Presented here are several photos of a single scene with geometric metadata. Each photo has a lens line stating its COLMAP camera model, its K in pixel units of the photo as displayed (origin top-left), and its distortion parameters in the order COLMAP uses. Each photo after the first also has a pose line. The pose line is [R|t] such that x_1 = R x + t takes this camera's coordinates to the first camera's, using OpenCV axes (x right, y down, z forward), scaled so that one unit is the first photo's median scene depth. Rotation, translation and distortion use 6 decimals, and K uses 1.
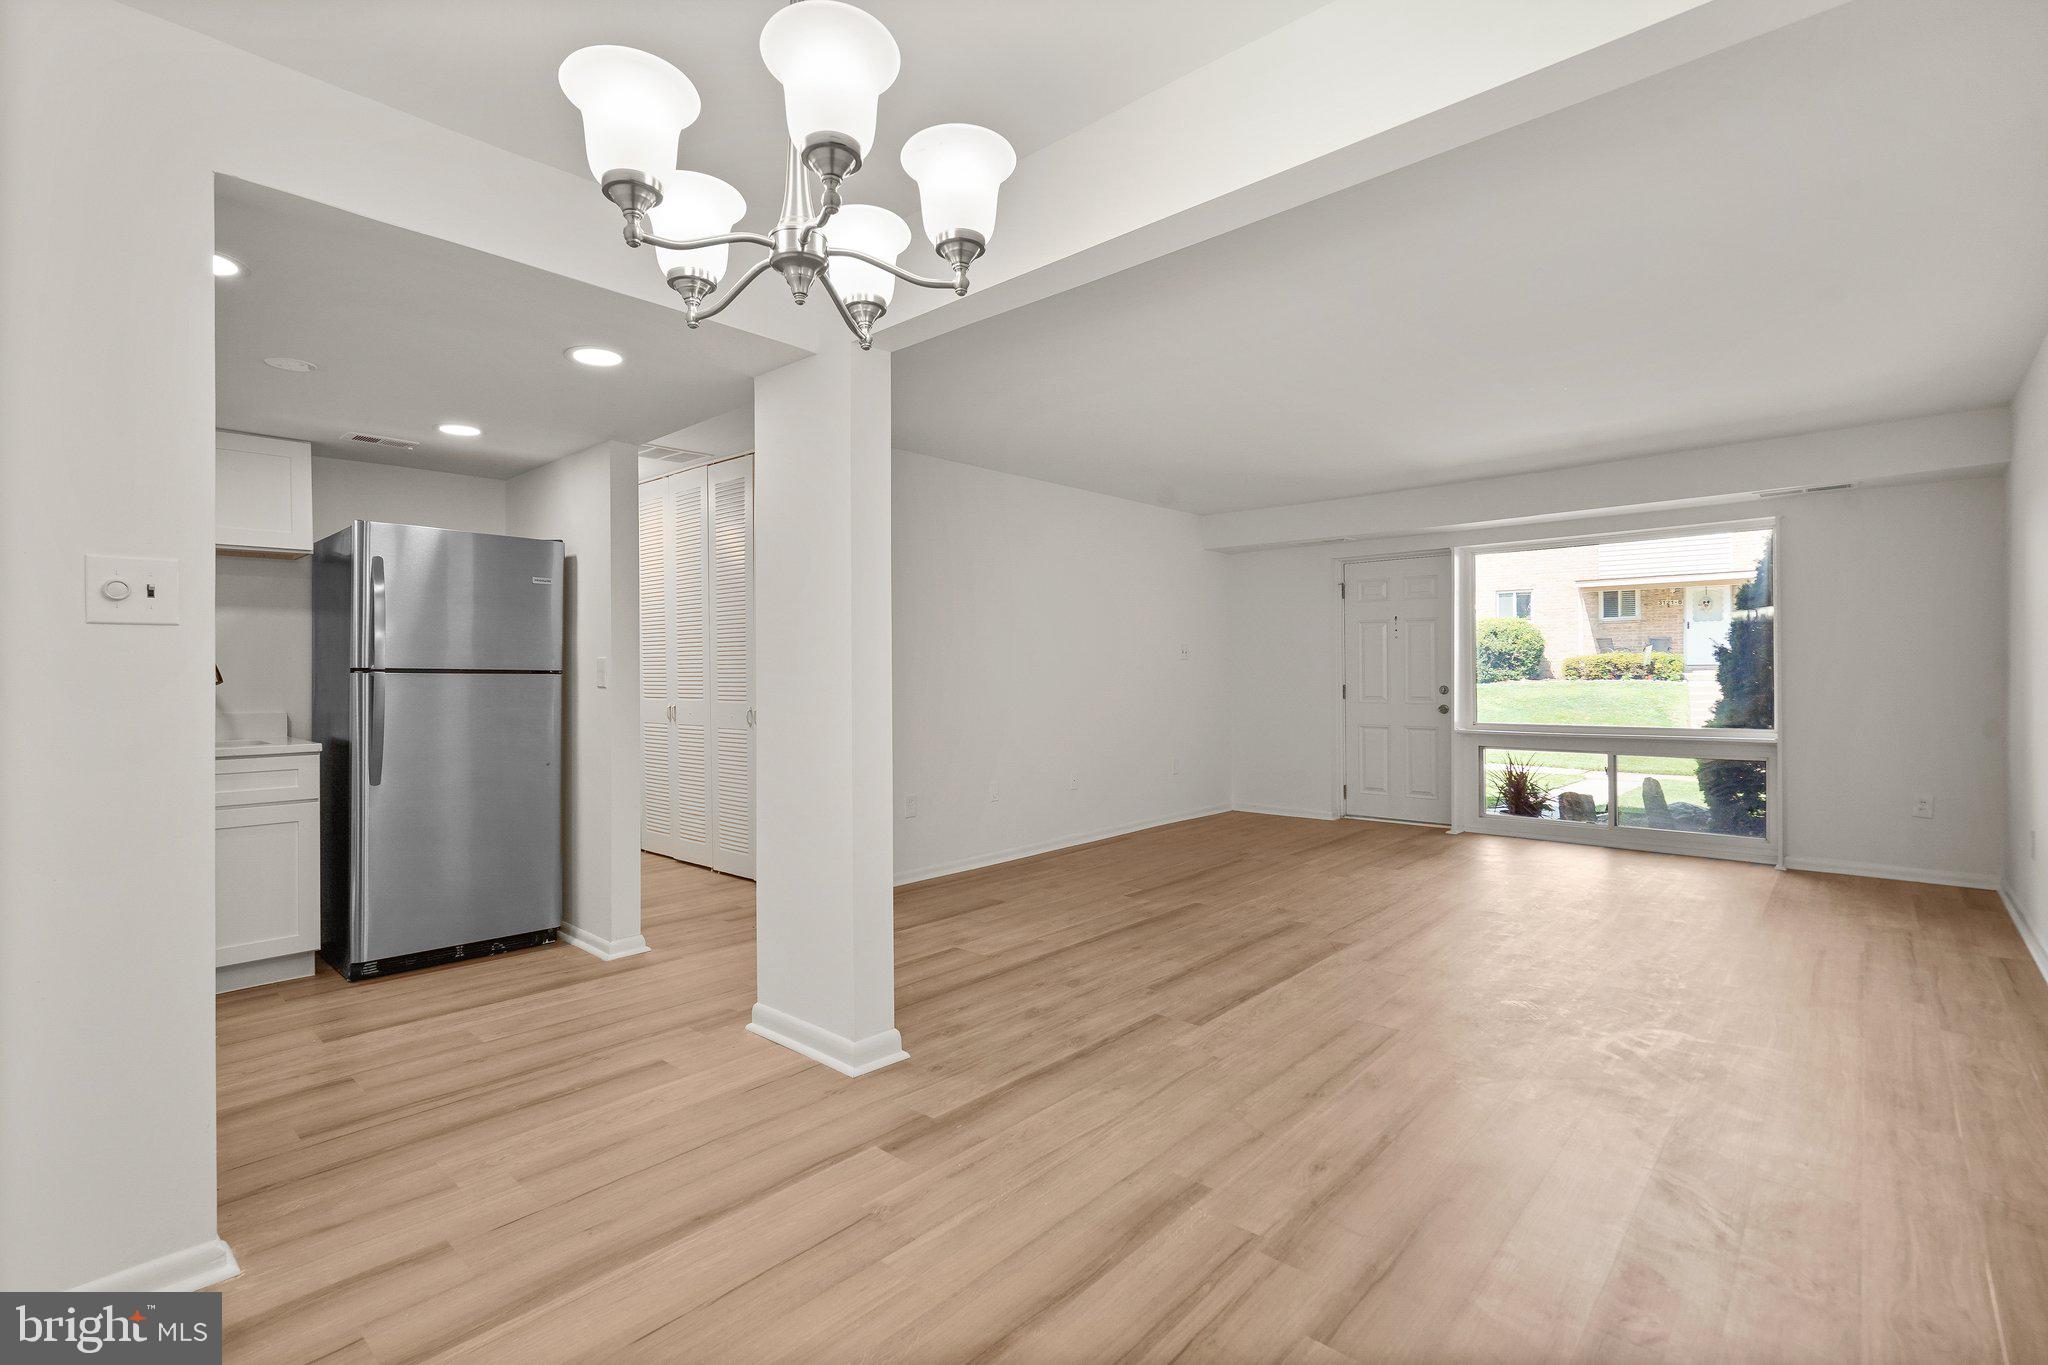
lens RADIAL K [[943.1, 0, 1018.9], [0, 943.1, 671.6], [0, 0, 1]] dist [0.003249, 0.000589]
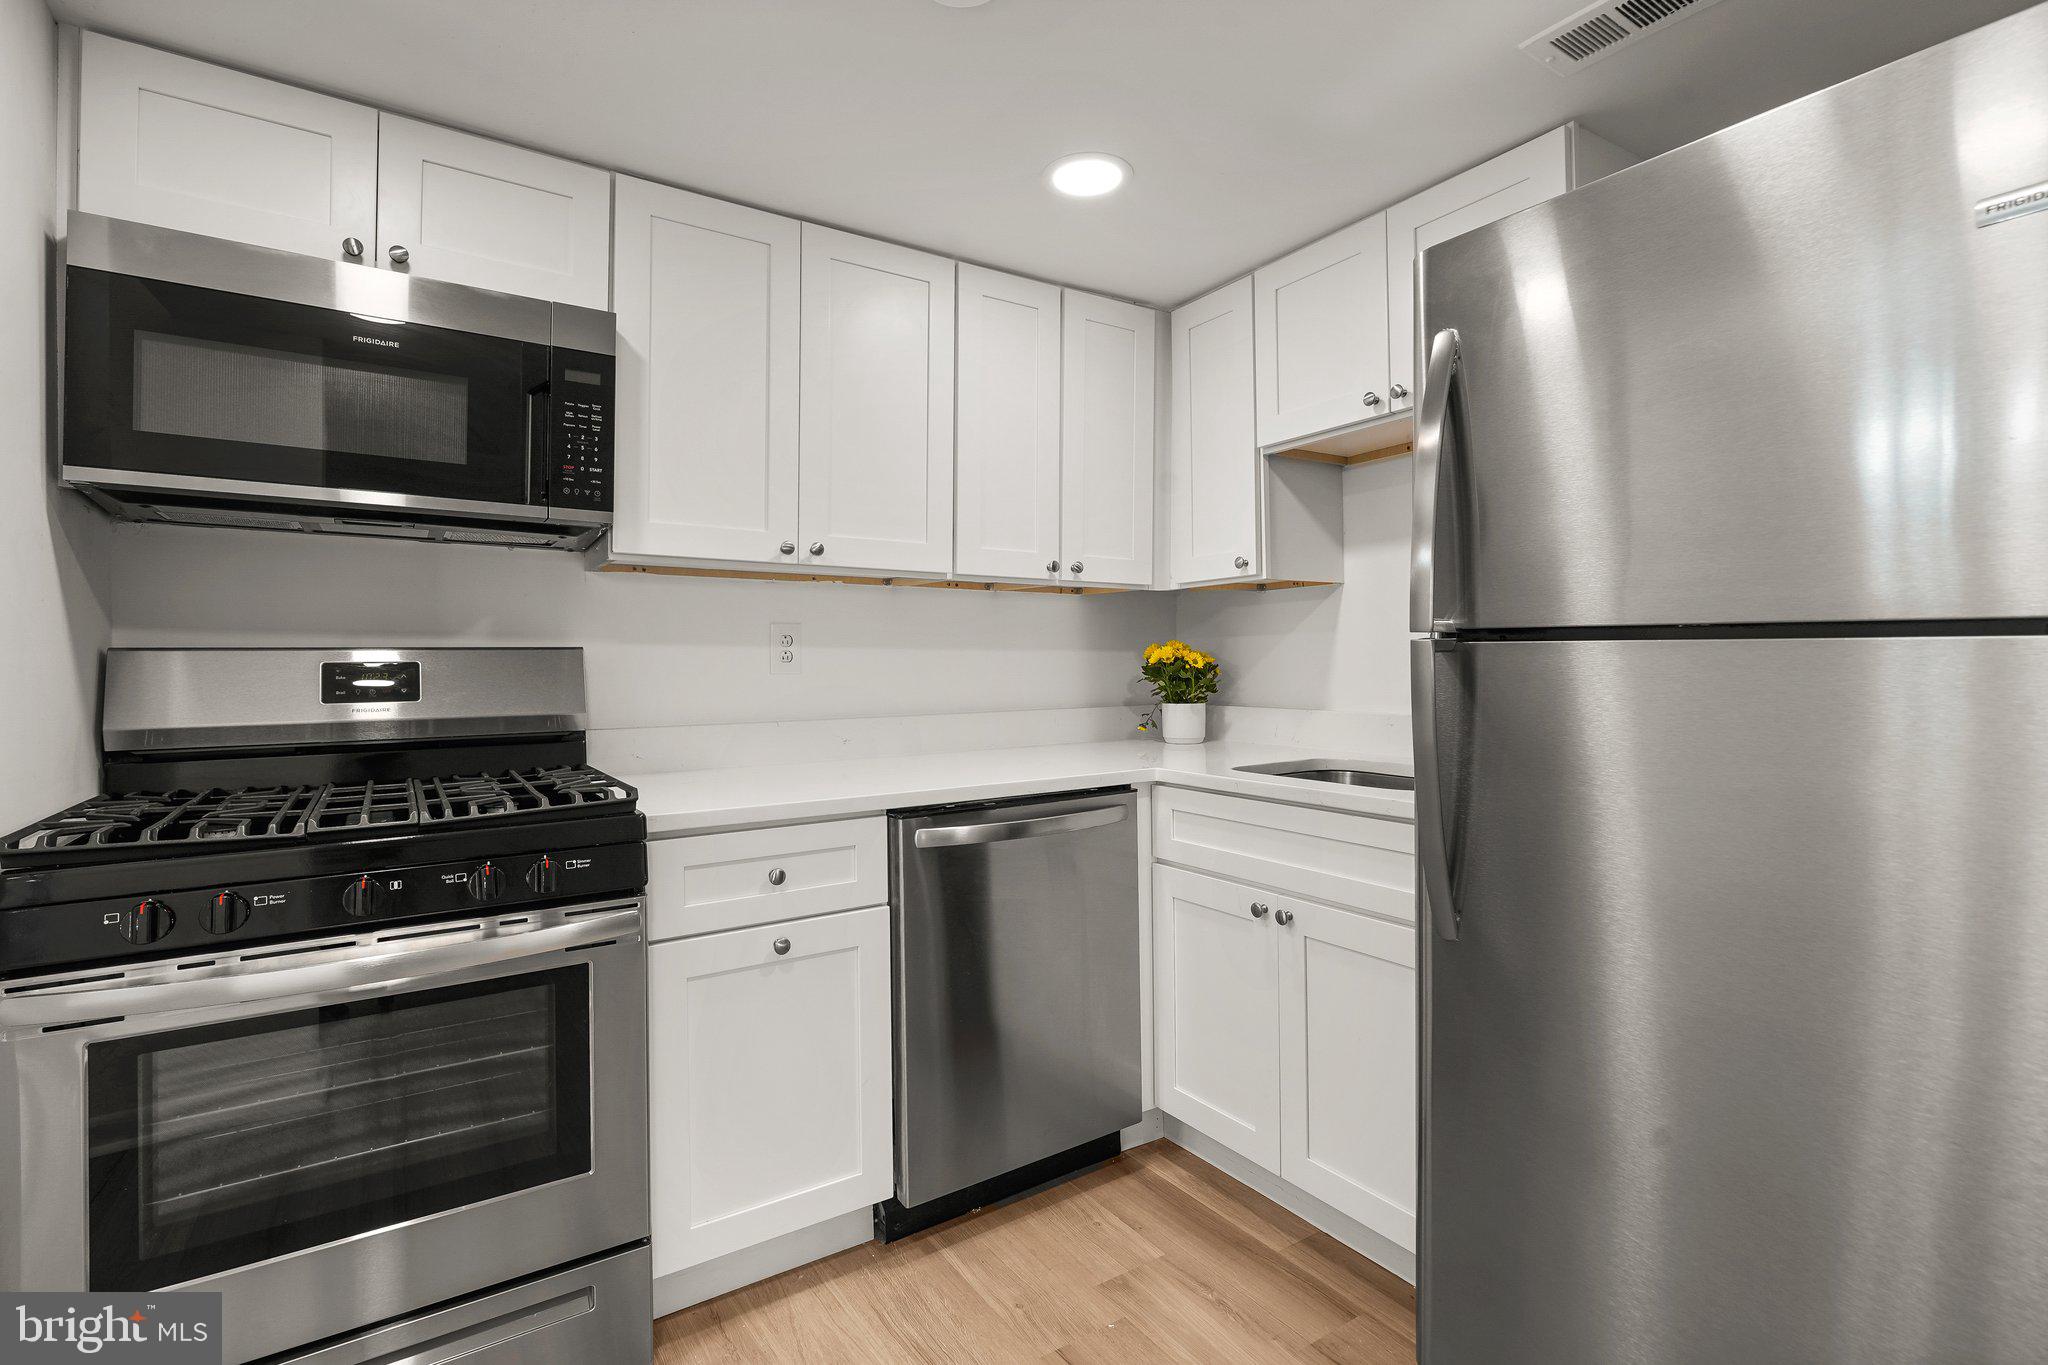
lens RADIAL K [[976.2, 0, 1018.4], [0, 976.2, 658.1], [0, 0, 1]] dist [-0.001174, 0.001059]
pose [[-0.258665, 0.006417, -0.965946, -0.258486], [0.013325, 0.999906, 0.003074, 0.003869], [0.965875, -0.012076, -0.258726, 0.935164]]
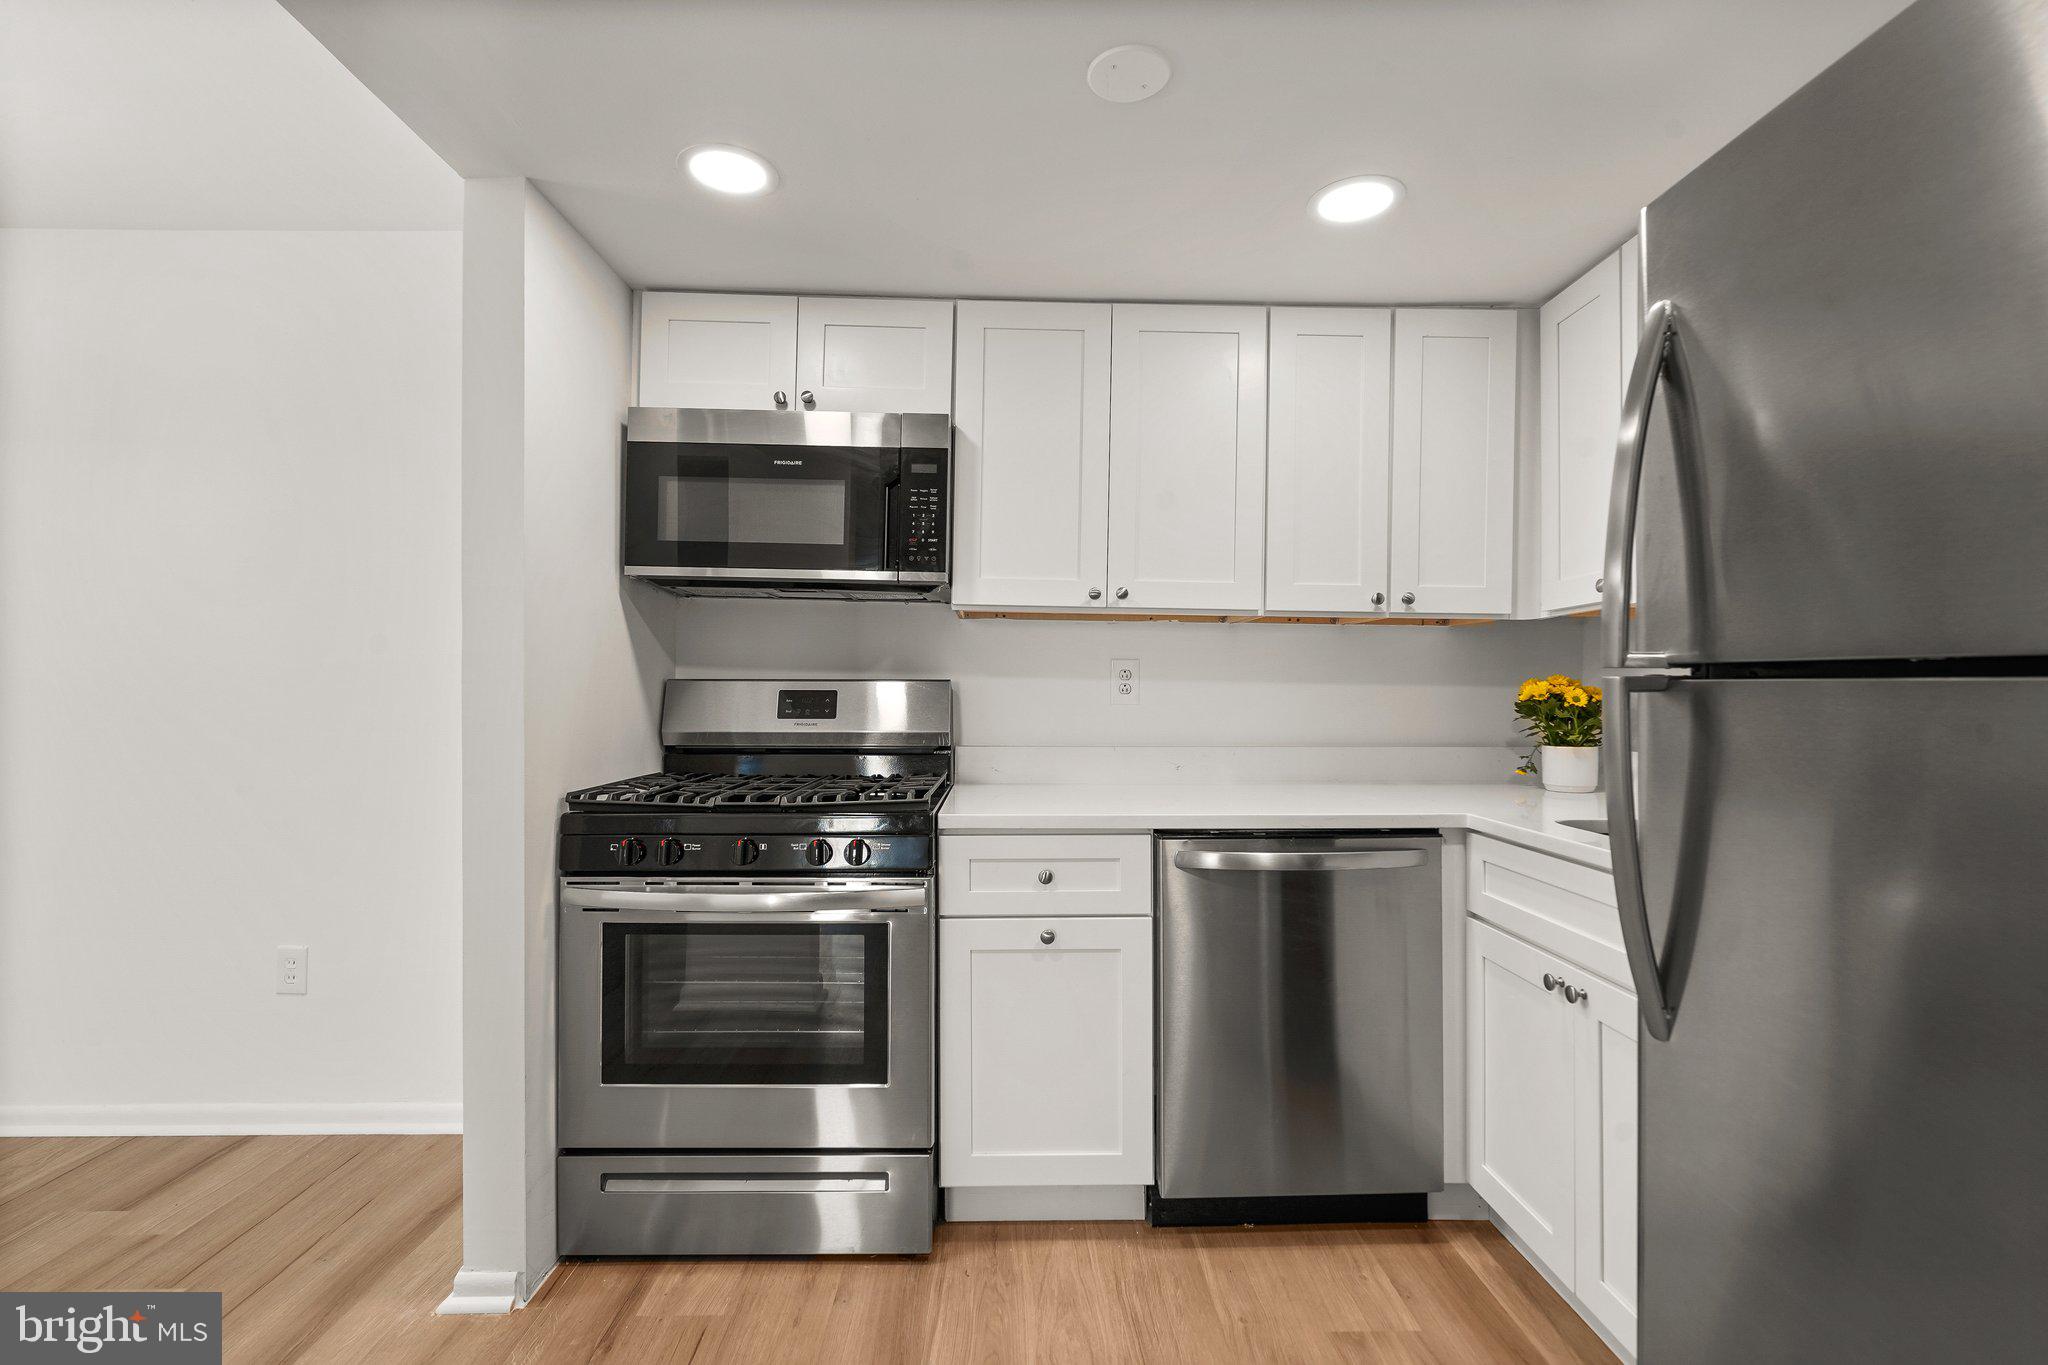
lens RADIAL K [[936.0, 0, 1017.5], [0, 936.0, 687.2], [0, 0, 1]] dist [-0.001368, 0.000338]
pose [[-0.733602, -0.001151, -0.679578, -0.314077], [0.002635, 0.999986, -0.004539, 0.004555], [0.679574, -0.005120, -0.733589, 1.081963]]
